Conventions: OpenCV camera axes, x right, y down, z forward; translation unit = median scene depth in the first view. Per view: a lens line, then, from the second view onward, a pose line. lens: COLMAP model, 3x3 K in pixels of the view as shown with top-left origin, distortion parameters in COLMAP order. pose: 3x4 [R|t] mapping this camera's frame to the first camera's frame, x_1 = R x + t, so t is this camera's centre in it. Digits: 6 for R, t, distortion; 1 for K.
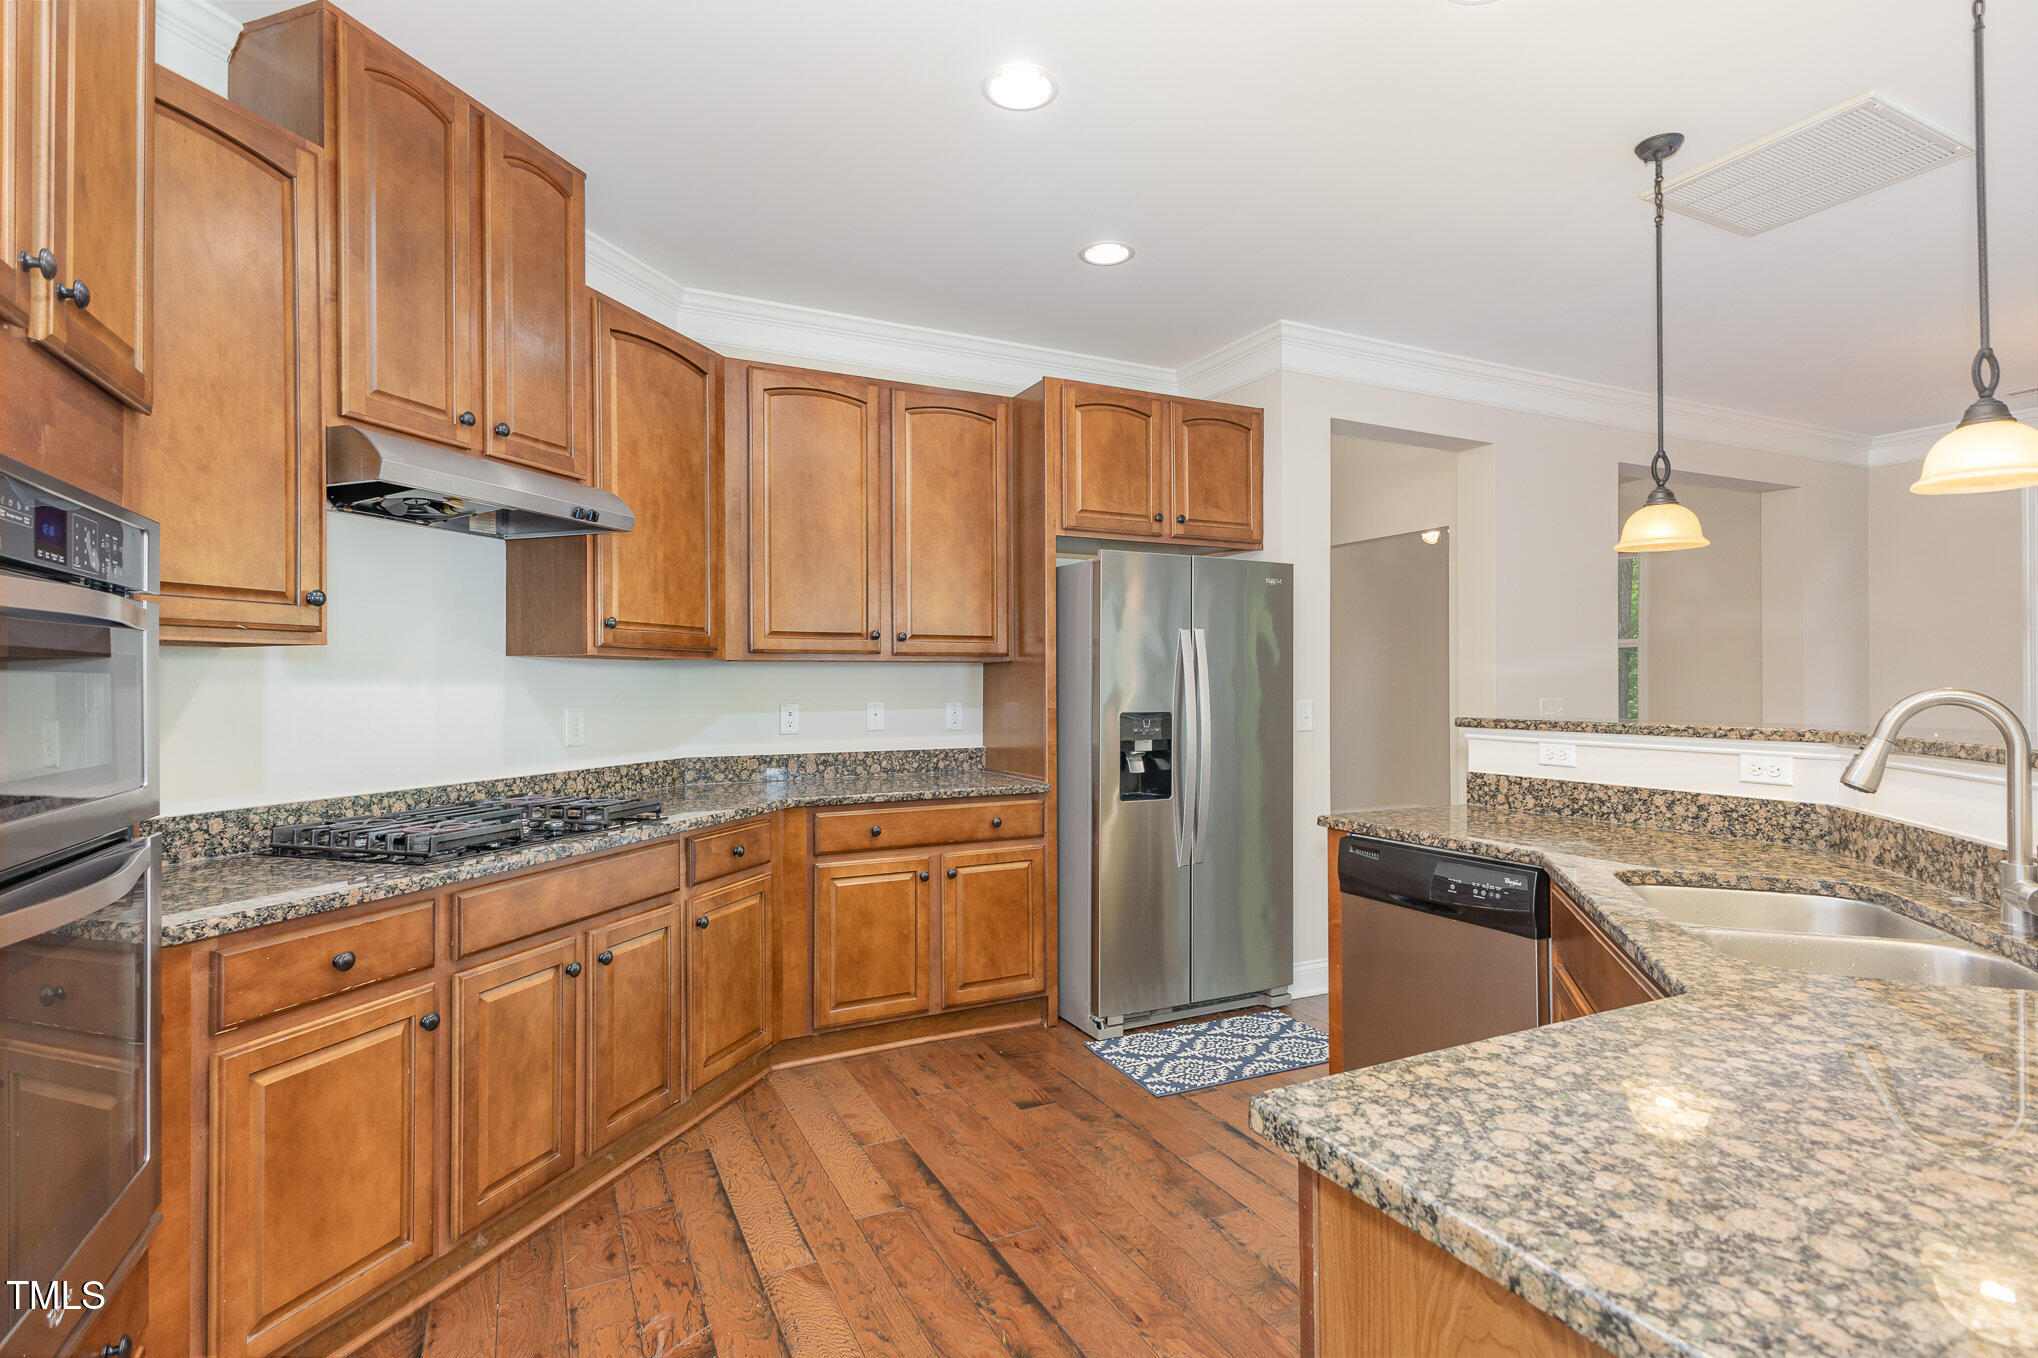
lens RADIAL K [[1002.2, 0, 1019.2], [0, 1002.2, 667.8], [0, 0, 1]] dist [0.019350, -0.006171]
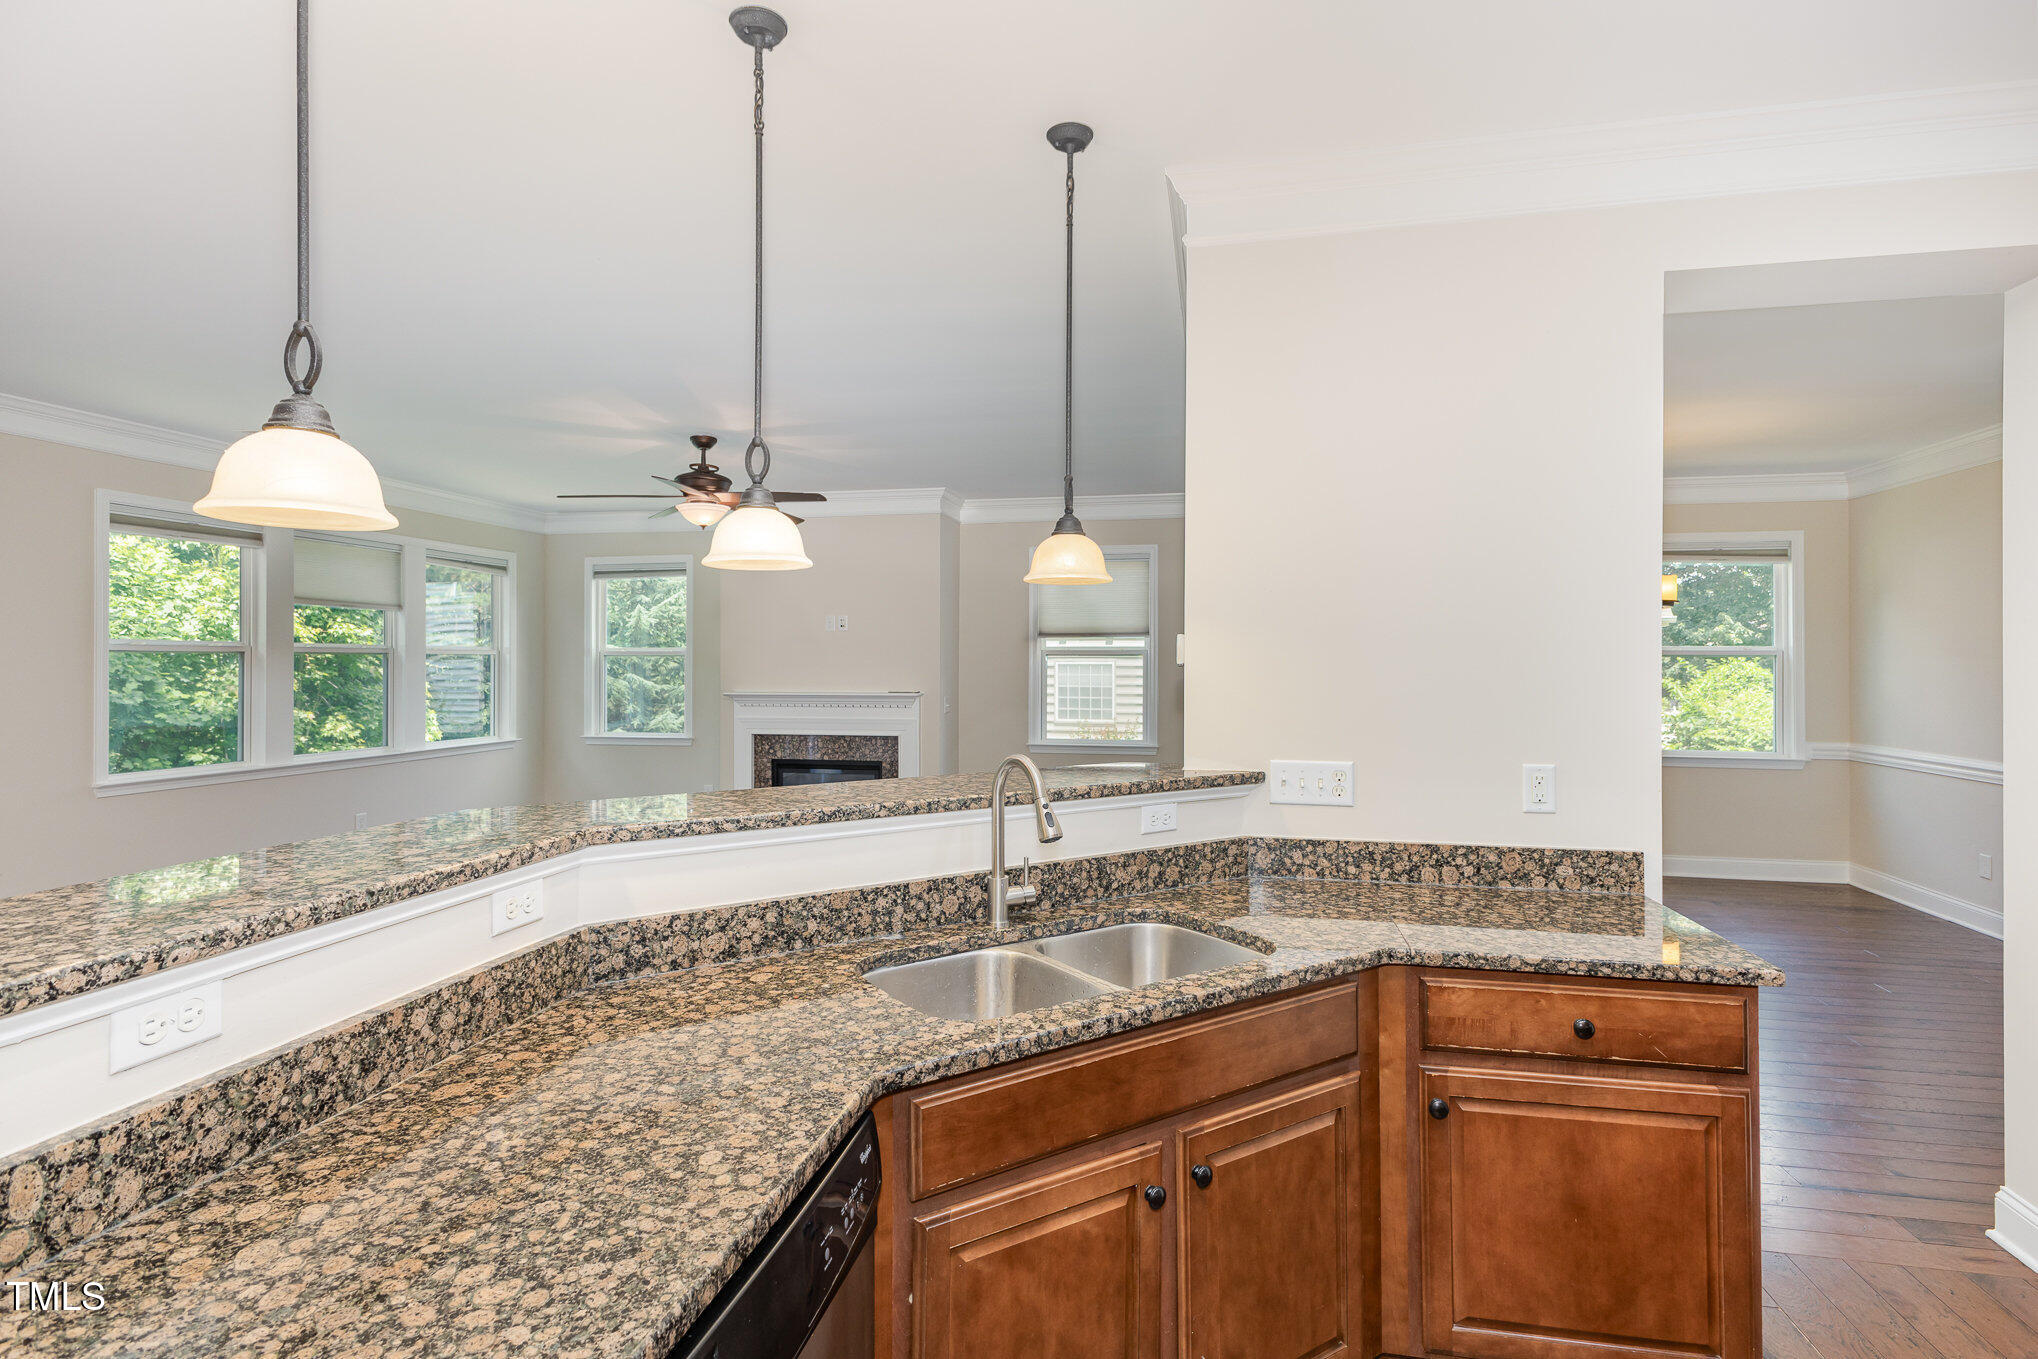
lens RADIAL K [[1002.2, 0, 1019.2], [0, 1002.2, 668.3], [0, 0, 1]] dist [0.019350, -0.006171]
pose [[-0.789527, -0.000262, 0.613716, 0.063869], [-0.009076, 0.999896, -0.011250, -0.044817], [-0.613649, -0.014452, -0.789447, 1.164365]]
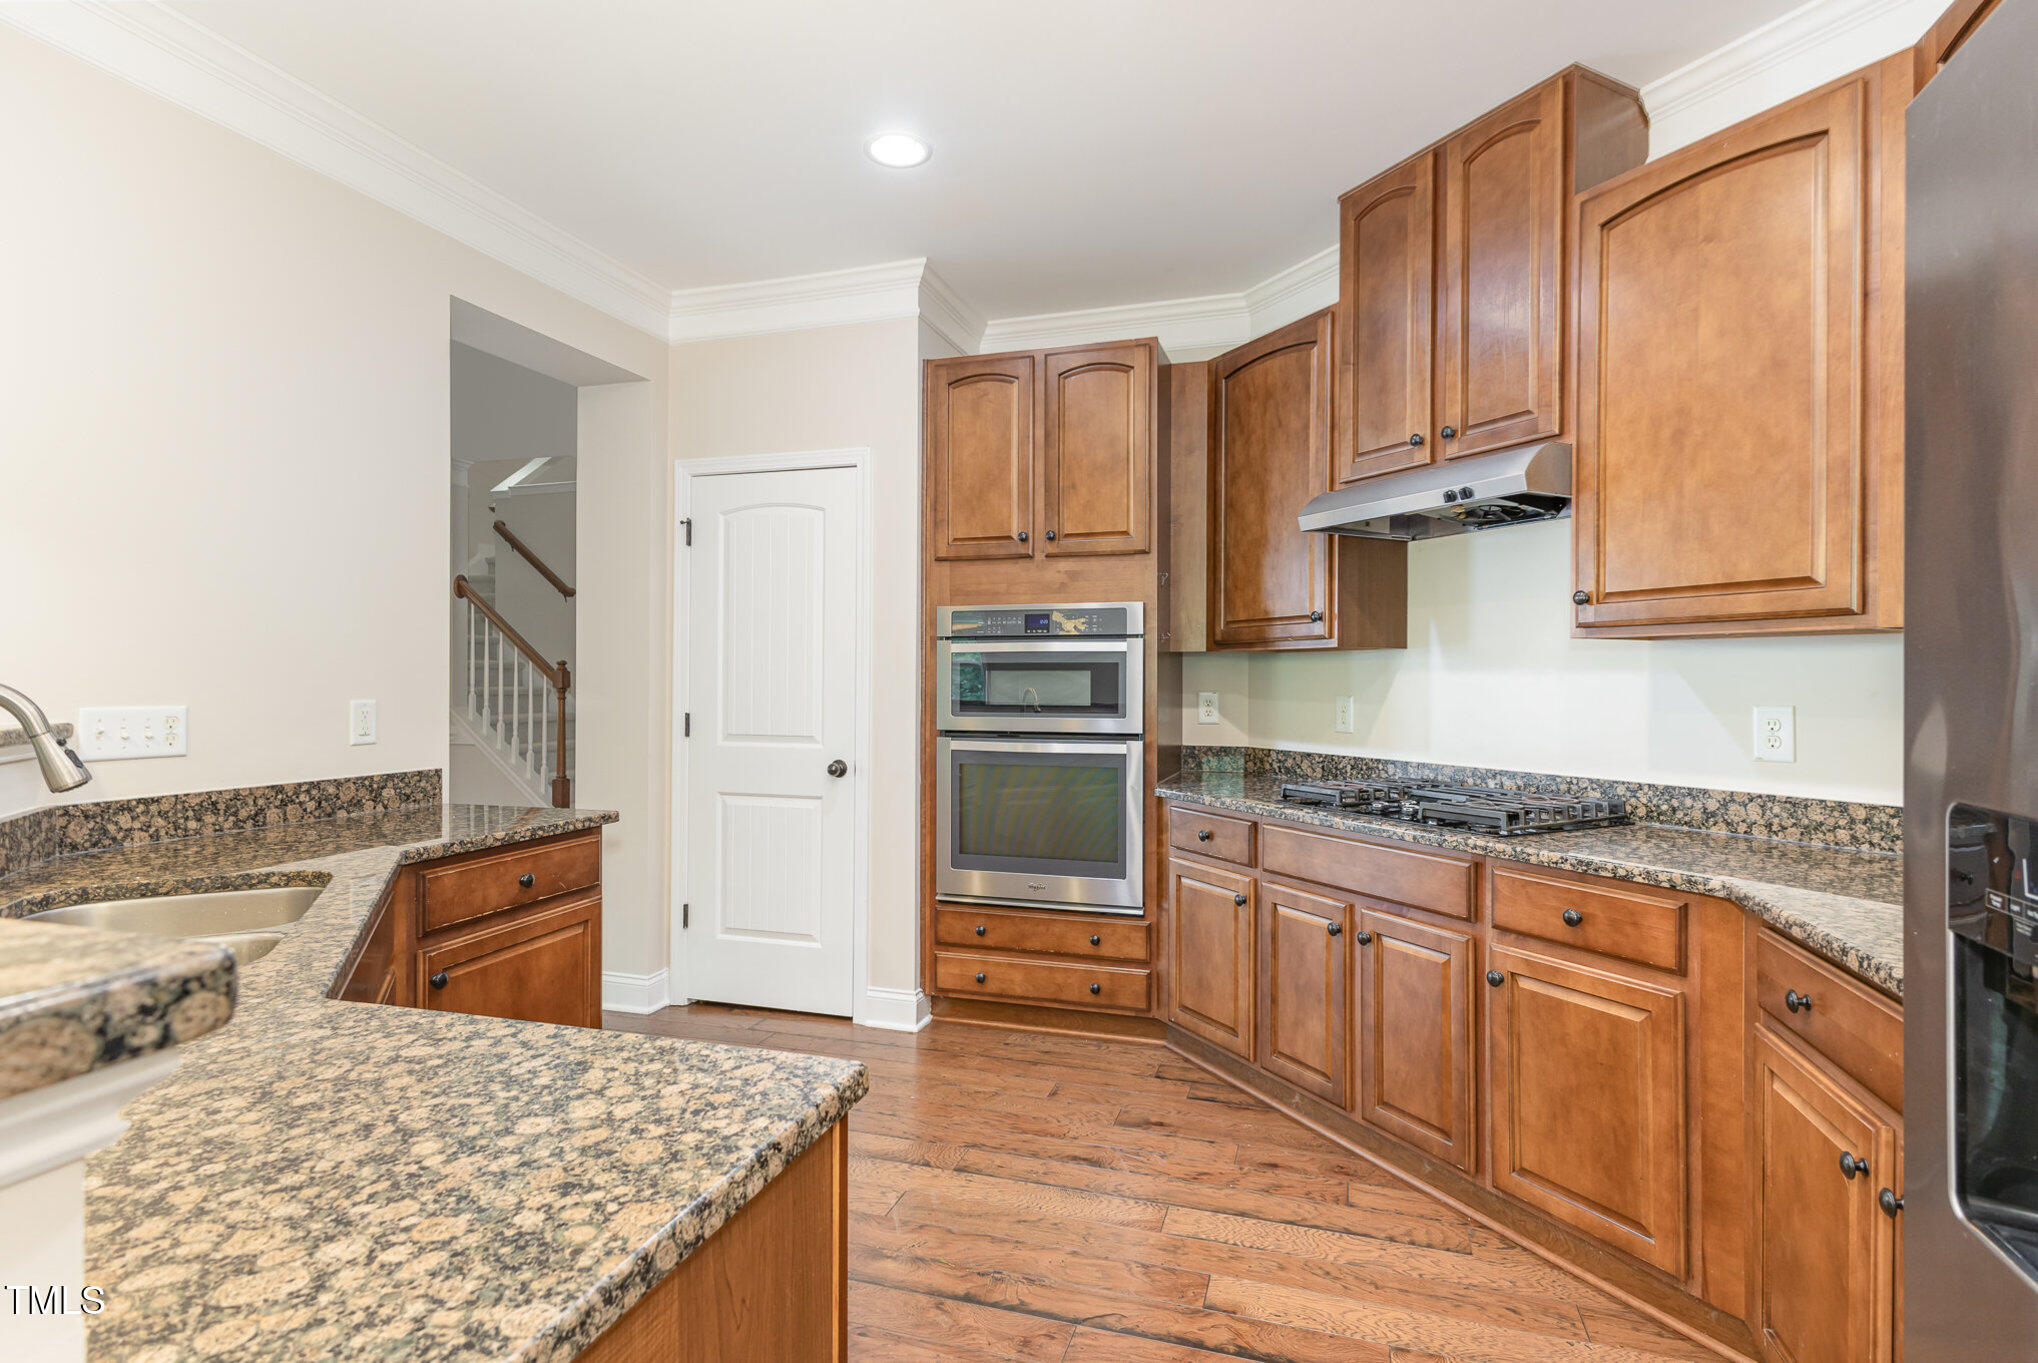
lens RADIAL K [[1020.0, 0, 1020.1], [0, 1020.0, 668.3], [0, 0, 1]] dist [0.013075, 0.000031]
pose [[-0.698897, -0.004236, -0.715210, 0.527211], [0.011989, 0.999773, -0.017637, 0.022437], [0.715122, -0.020901, -0.698687, 1.330225]]
